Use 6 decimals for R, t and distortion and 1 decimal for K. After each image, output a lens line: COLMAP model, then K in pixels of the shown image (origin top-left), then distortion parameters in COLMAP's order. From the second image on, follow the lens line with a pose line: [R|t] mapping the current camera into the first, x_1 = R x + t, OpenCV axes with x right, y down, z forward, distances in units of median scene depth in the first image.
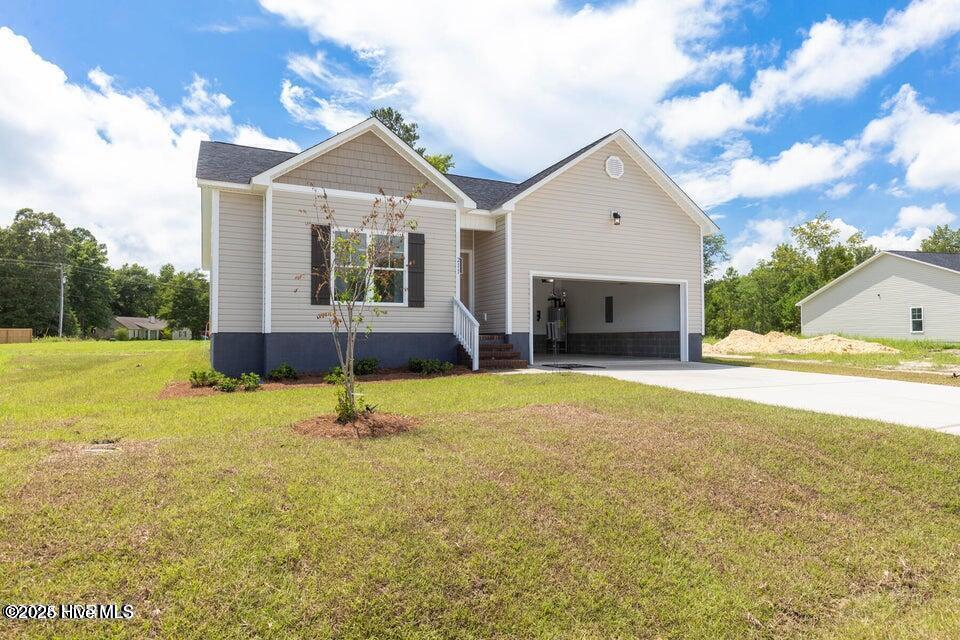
lens RADIAL K [[569.1, 0, 480.4], [0, 569.1, 318.4], [0, 0, 1]] dist [0.000889, 0.002043]
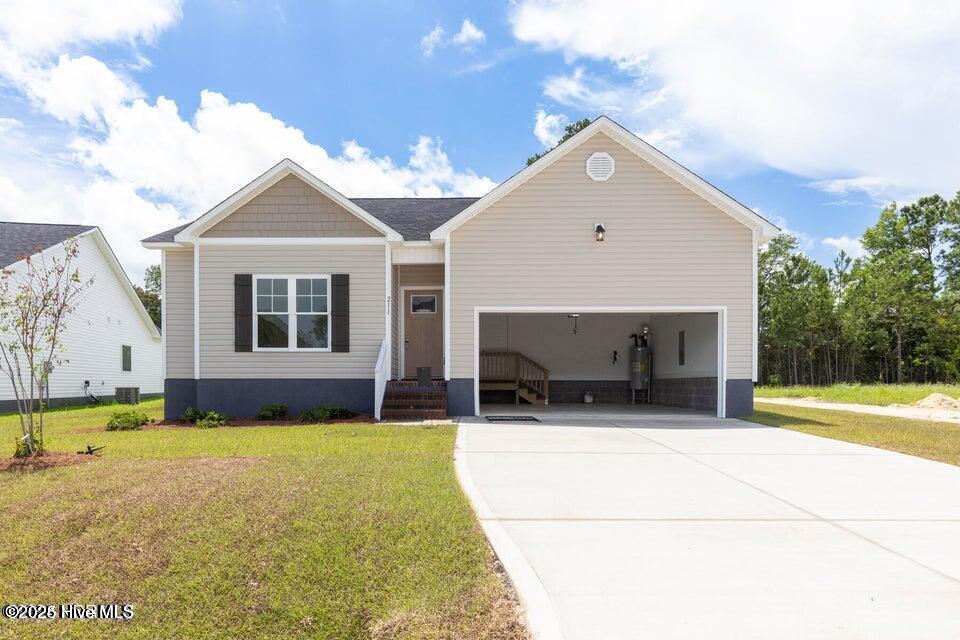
lens RADIAL K [[627.1, 0, 455.3], [0, 627.1, 388.3], [0, 0, 1]] dist [-0.002019, 0.001040]
pose [[0.883611, 0.004659, -0.468199, 0.515267], [0.013077, 0.999315, 0.034625, 0.006819], [0.468040, -0.036718, 0.882944, 0.150004]]
